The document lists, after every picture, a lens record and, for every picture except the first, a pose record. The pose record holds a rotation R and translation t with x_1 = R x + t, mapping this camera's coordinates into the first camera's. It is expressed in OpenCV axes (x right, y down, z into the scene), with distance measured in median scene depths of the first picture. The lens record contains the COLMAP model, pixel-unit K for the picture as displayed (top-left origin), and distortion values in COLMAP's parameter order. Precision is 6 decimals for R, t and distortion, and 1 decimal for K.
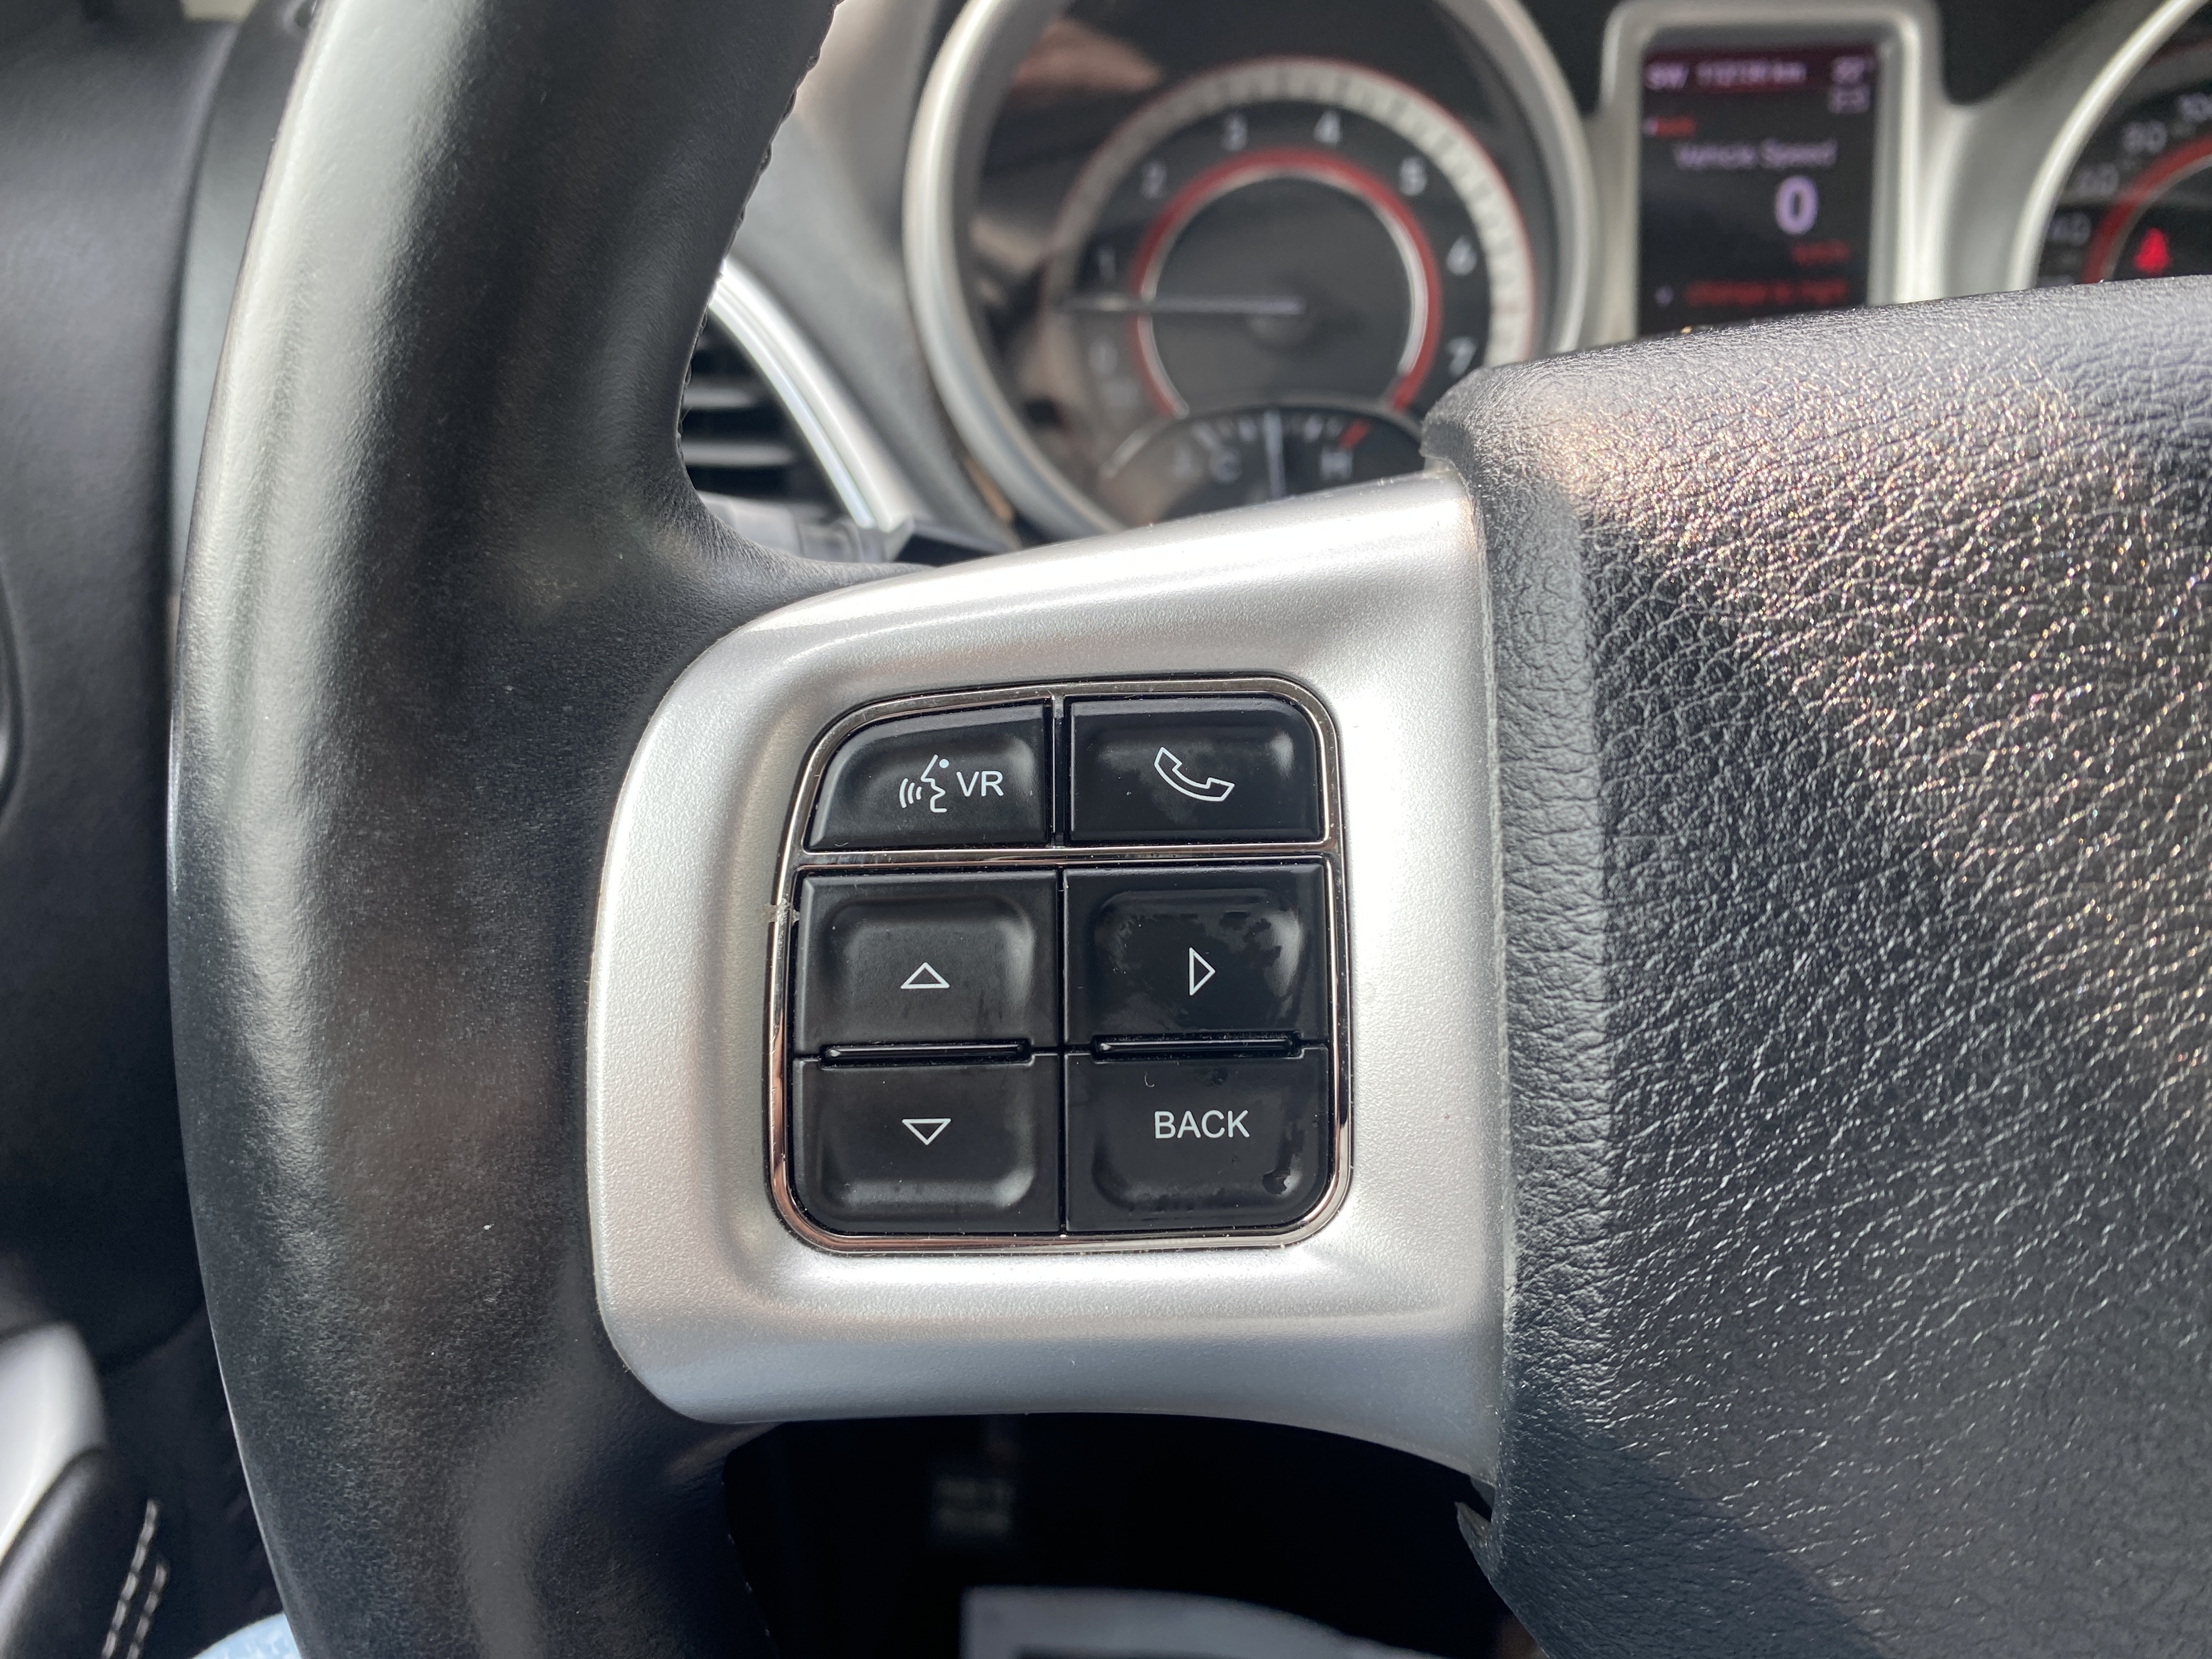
lens RADIAL K [[1619.8, 0, 1110.9], [0, 1619.8, 778.6], [0, 0, 1]] dist [-0.010208, -0.002895]
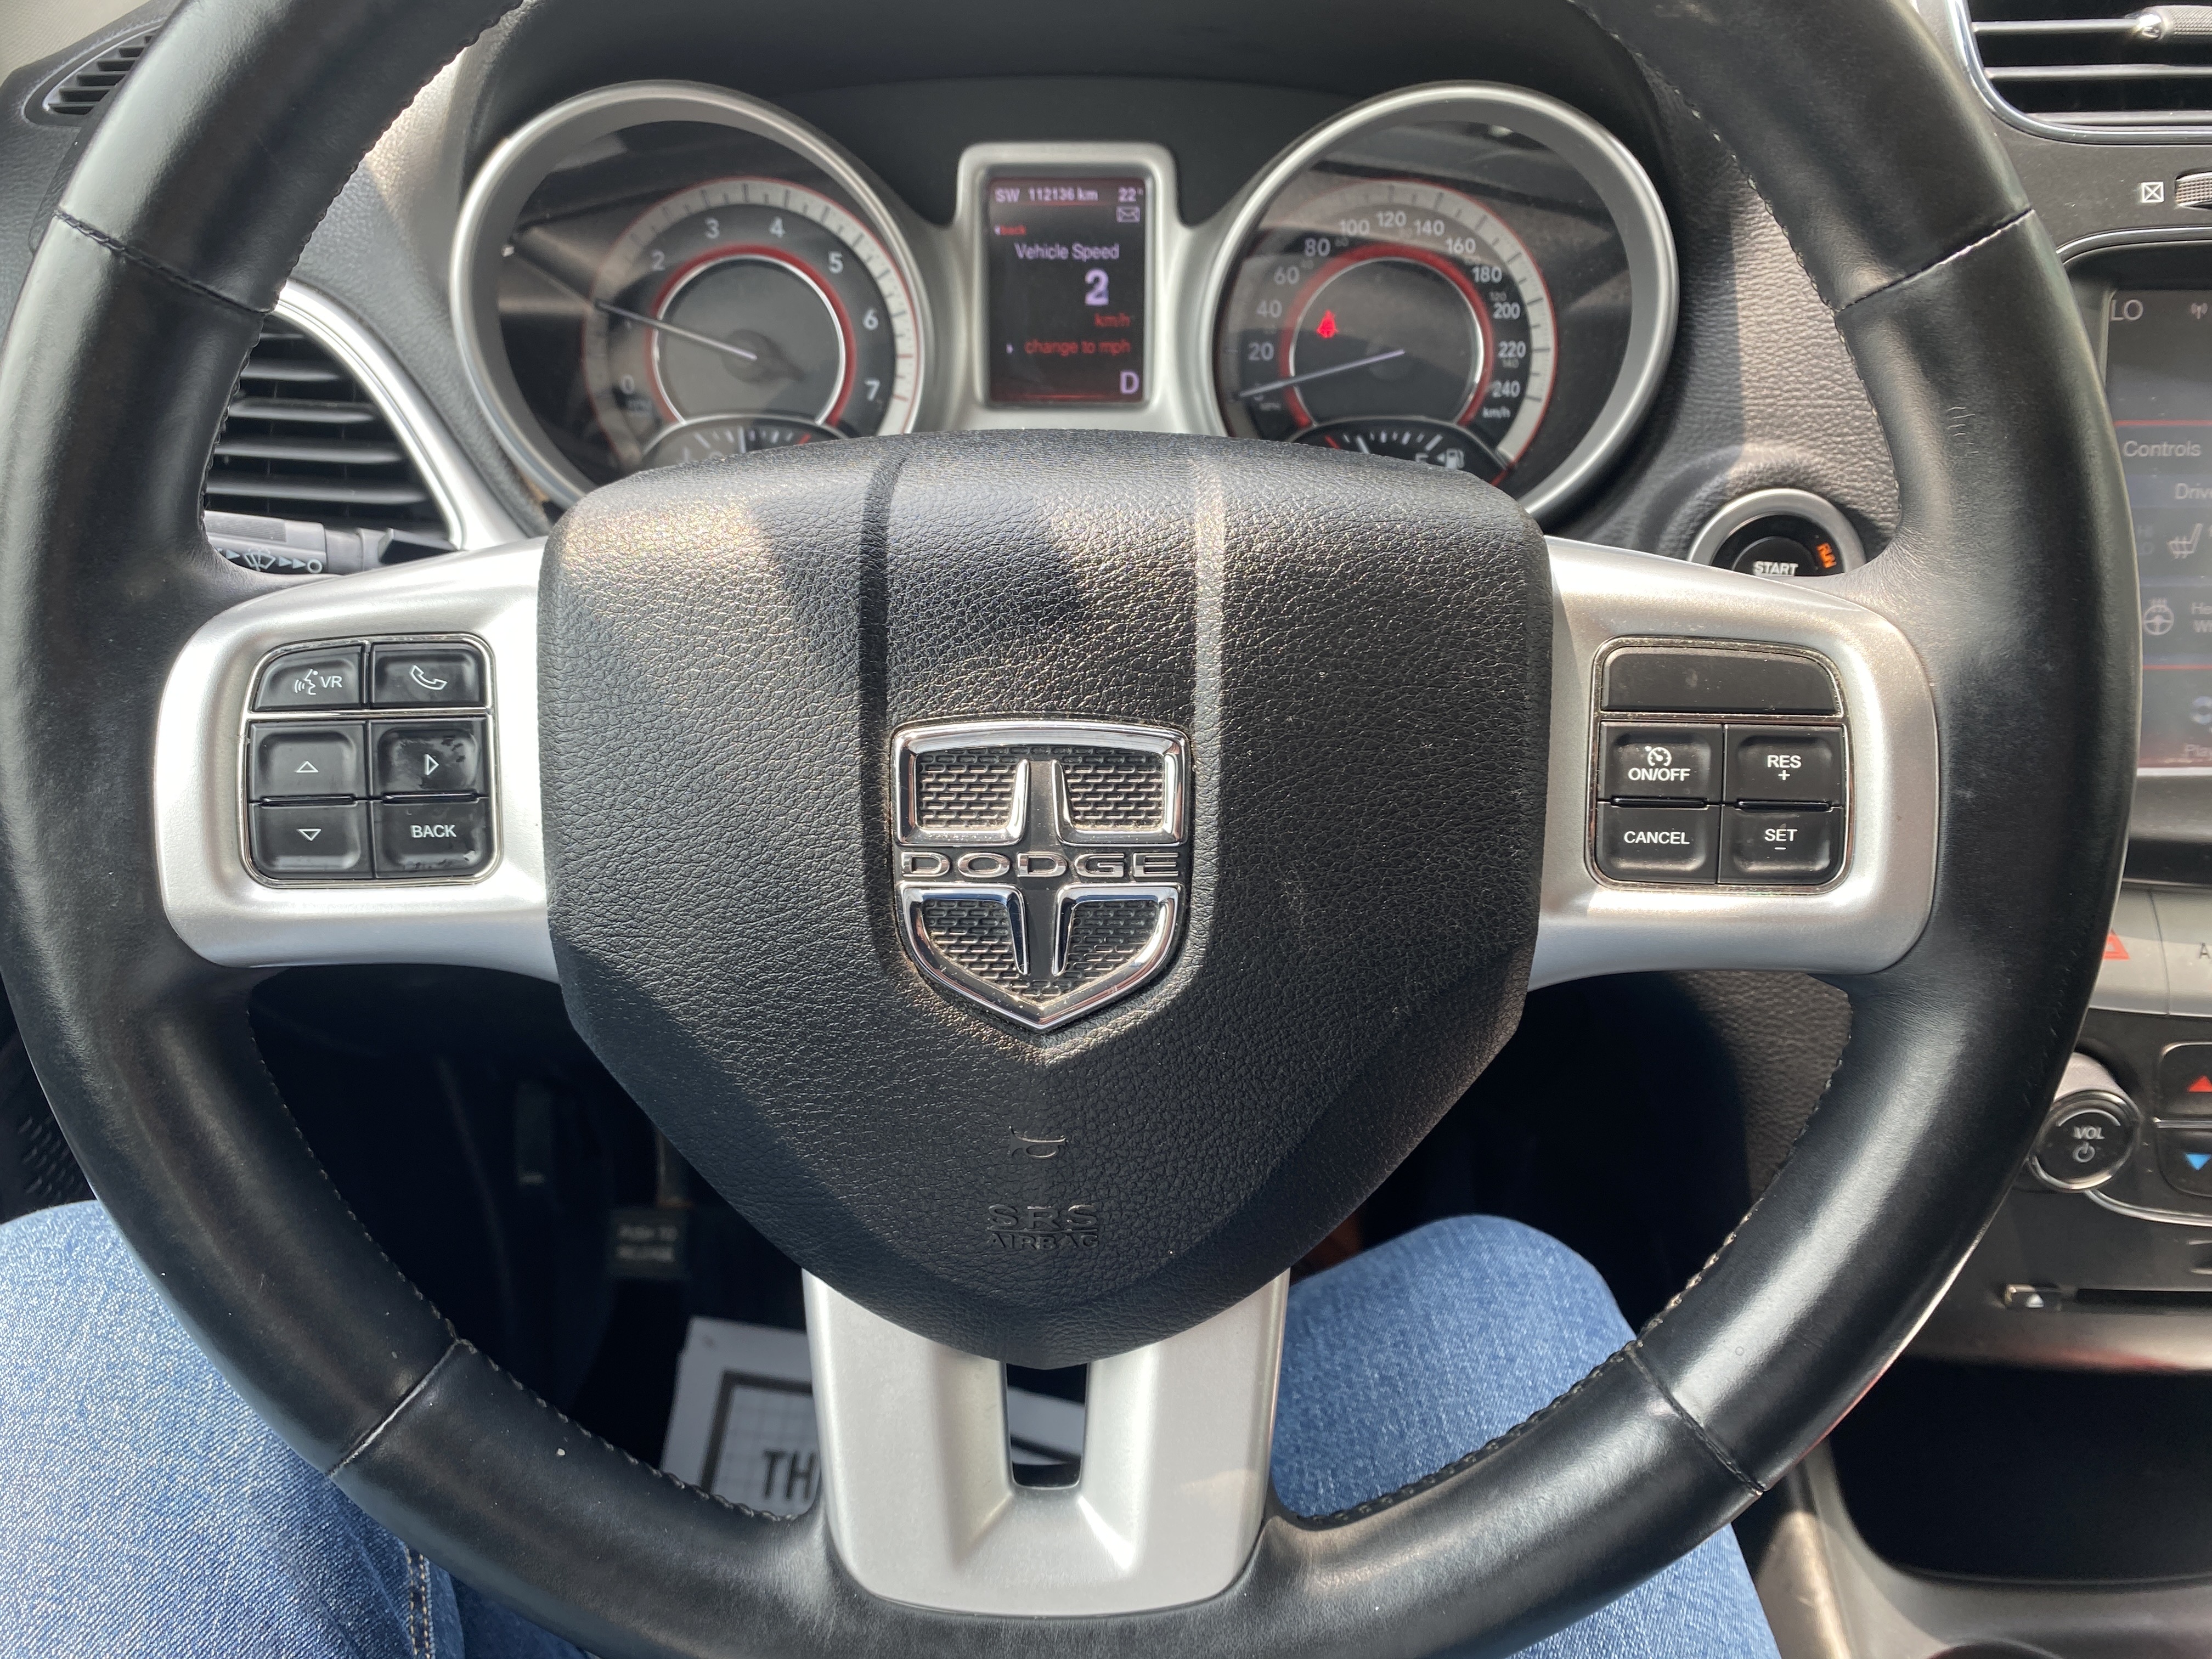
lens RADIAL K [[1664.2, 0, 1106.0], [0, 1664.2, 829.5], [0, 0, 1]] dist [-0.018793, -0.000541]
pose [[0.997589, -0.004203, 0.069271, 0.836770], [-0.002032, 0.995968, 0.089685, -0.001442], [-0.069369, -0.089609, 0.993558, -1.389002]]
